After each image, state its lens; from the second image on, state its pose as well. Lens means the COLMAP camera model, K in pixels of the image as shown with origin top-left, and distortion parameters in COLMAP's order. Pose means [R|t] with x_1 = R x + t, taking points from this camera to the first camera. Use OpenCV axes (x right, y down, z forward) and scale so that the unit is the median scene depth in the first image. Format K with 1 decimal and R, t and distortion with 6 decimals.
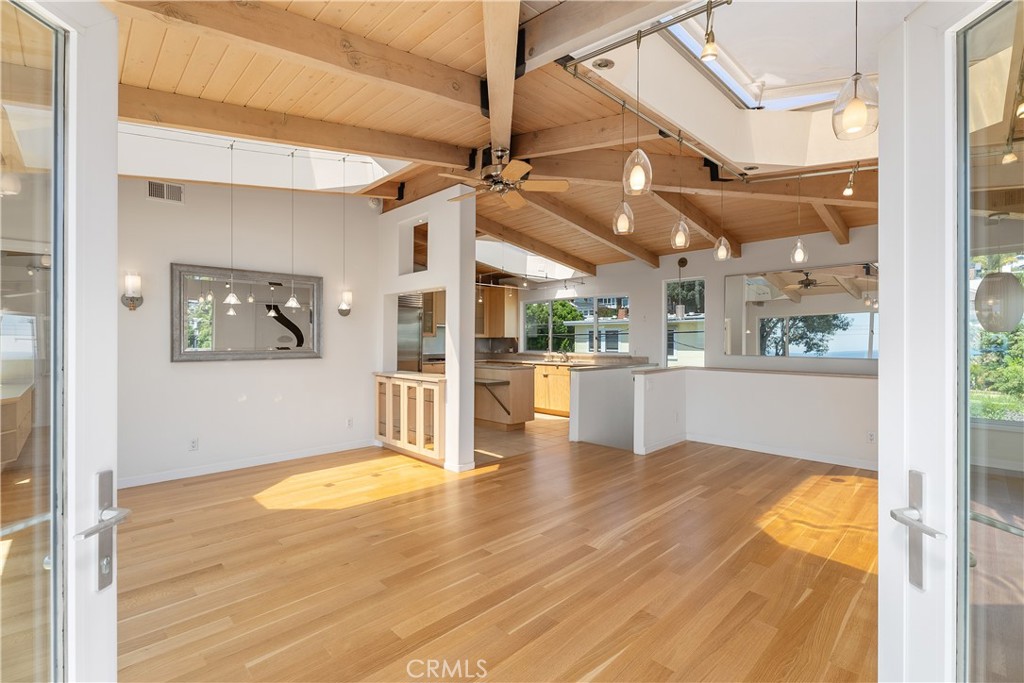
lens RADIAL K [[456.7, 0, 514.1], [0, 456.7, 341.1], [0, 0, 1]] dist [0.000735, 0.000024]
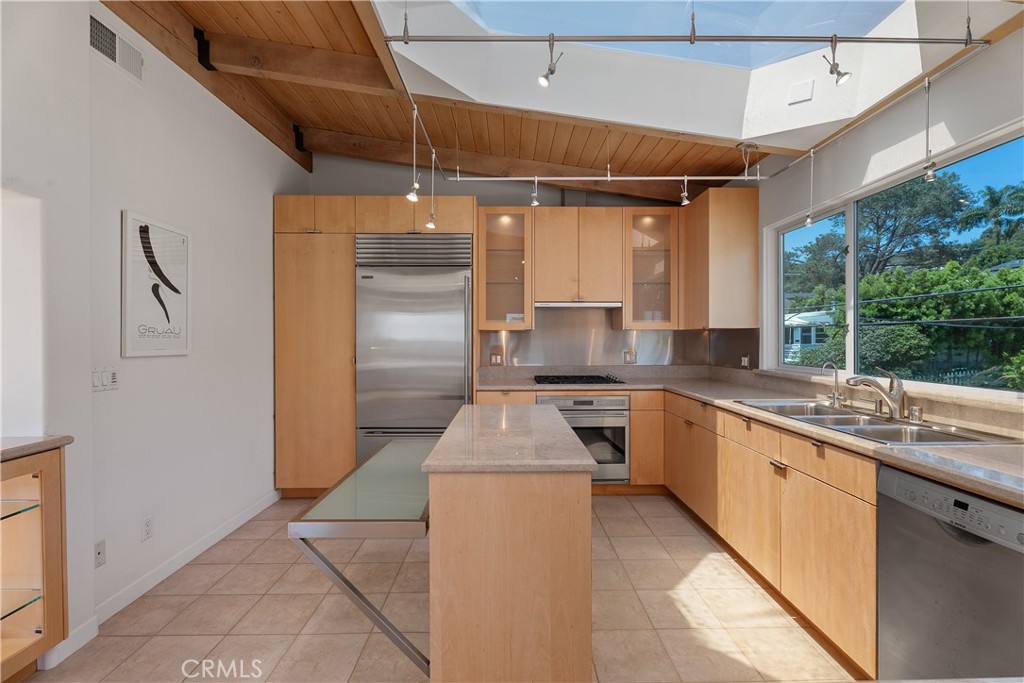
lens RADIAL K [[453.9, 0, 513.1], [0, 453.9, 337.1], [0, 0, 1]] dist [0.001971, 0.000192]
pose [[0.722225, -0.005333, -0.691637, 0.128214], [0.004555, 0.999985, -0.002953, -0.000447], [0.691643, -0.001018, 0.722239, 0.647189]]
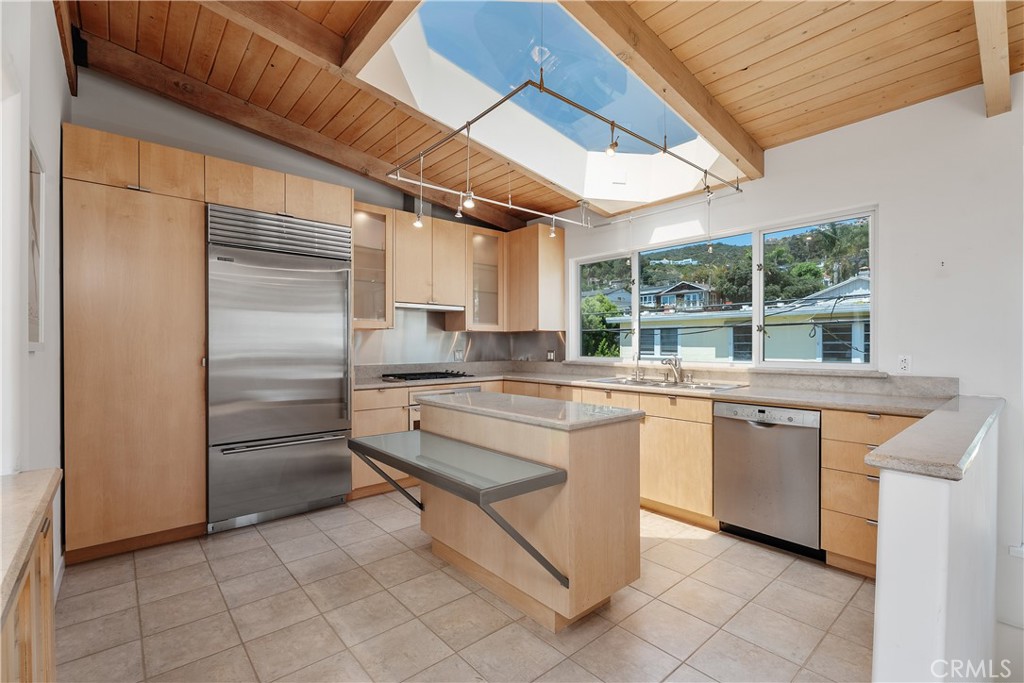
lens RADIAL K [[456.7, 0, 514.1], [0, 456.7, 341.1], [0, 0, 1]] dist [0.000735, 0.000024]
pose [[0.998182, -0.003281, -0.060188, -0.018522], [0.002955, 0.999980, -0.005502, 0.006481], [0.060205, 0.005314, 0.998172, 0.529209]]
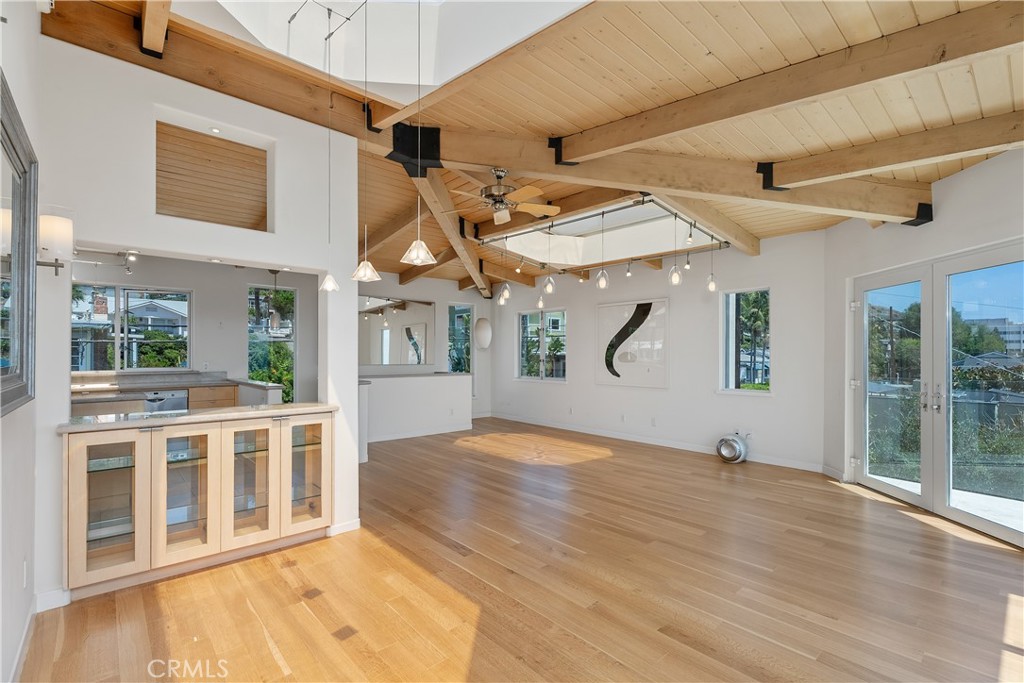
lens RADIAL K [[459.5, 0, 510.7], [0, 459.5, 356.0], [0, 0, 1]] dist [0.001267, 0.000080]
pose [[0.051103, -0.001896, 0.998692, -0.434436], [-0.000767, 0.999998, 0.001937, 0.003342], [-0.998693, -0.000865, 0.051102, 0.364438]]
